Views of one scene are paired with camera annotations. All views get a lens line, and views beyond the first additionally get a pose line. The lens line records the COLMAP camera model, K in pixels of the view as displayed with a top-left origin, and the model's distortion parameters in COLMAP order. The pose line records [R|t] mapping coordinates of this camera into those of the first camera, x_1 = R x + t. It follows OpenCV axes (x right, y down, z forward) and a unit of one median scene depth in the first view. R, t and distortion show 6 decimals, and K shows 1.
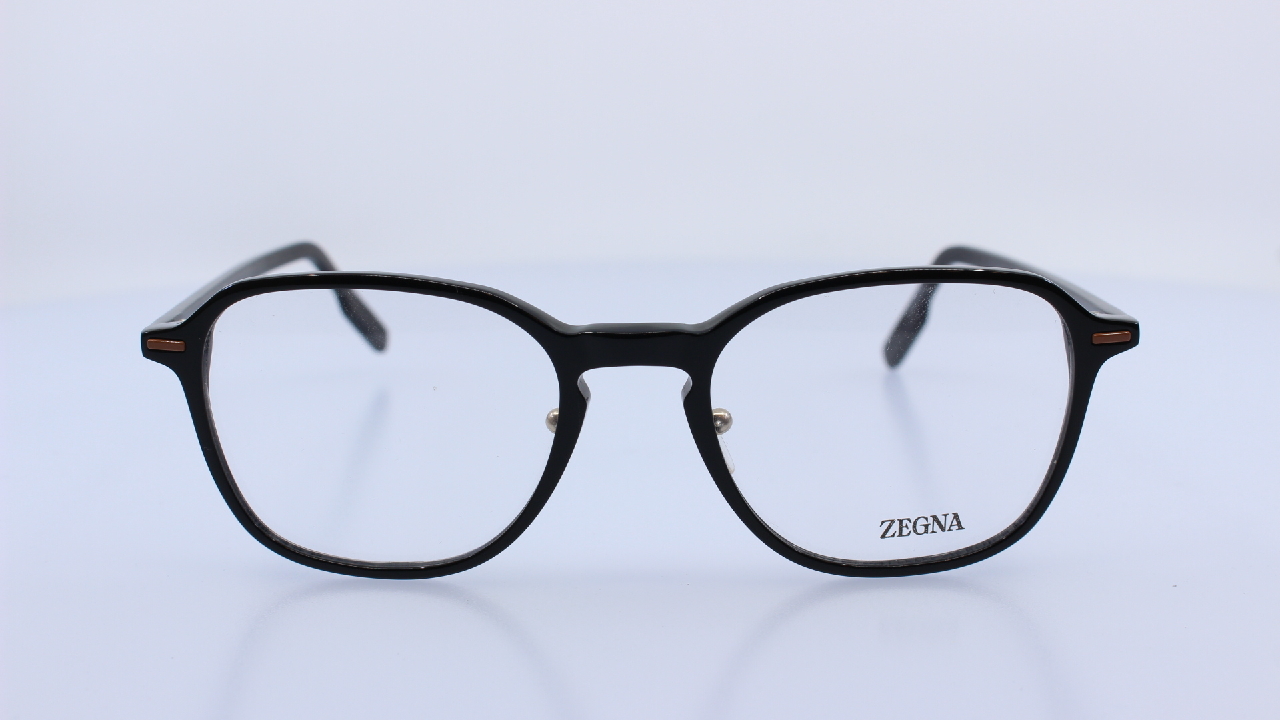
lens RADIAL K [[1182.5, 0, 640.5], [0, 1182.5, 357.5], [0, 0, 1]] dist [0.000832, 0.005488]
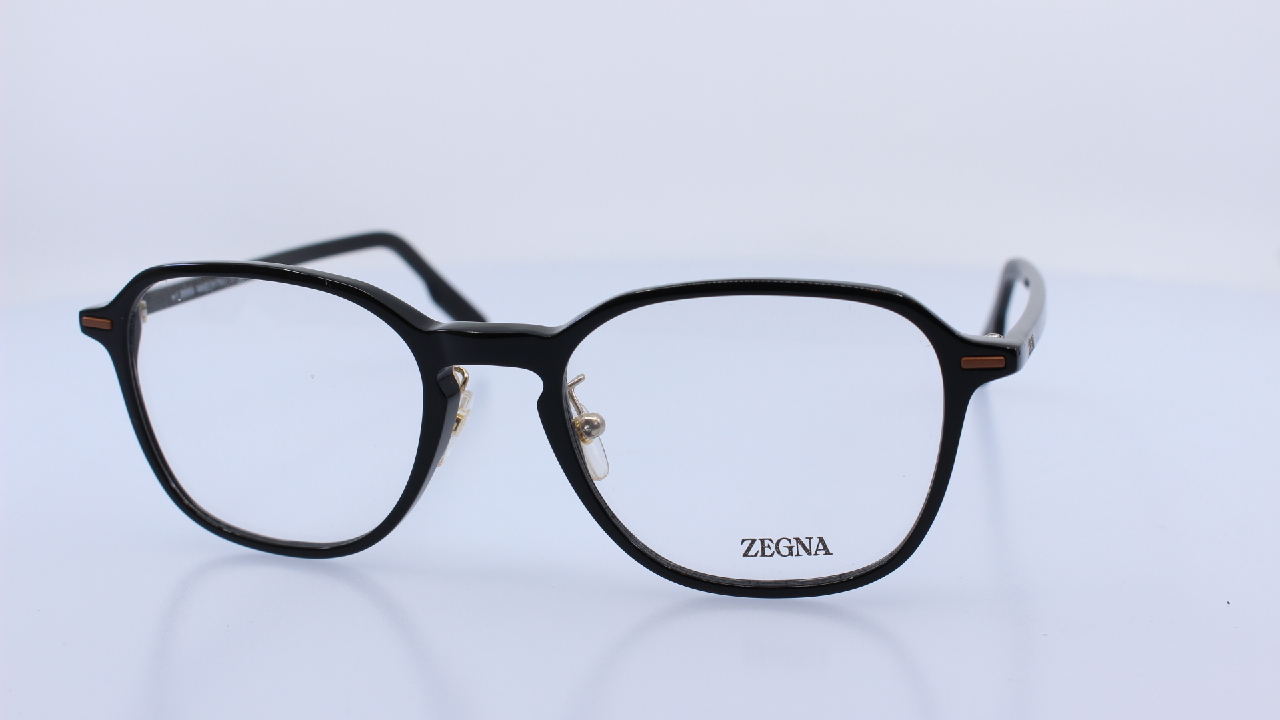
lens RADIAL K [[1182.5, 0, 640.5], [0, 1182.5, 361.6], [0, 0, 1]] dist [0.000832, 0.005488]
pose [[0.980476, 0.054015, -0.189074, 0.296535], [-0.054956, 0.998489, 0.000262, -0.002989], [0.188803, 0.010134, 0.981963, 0.027832]]
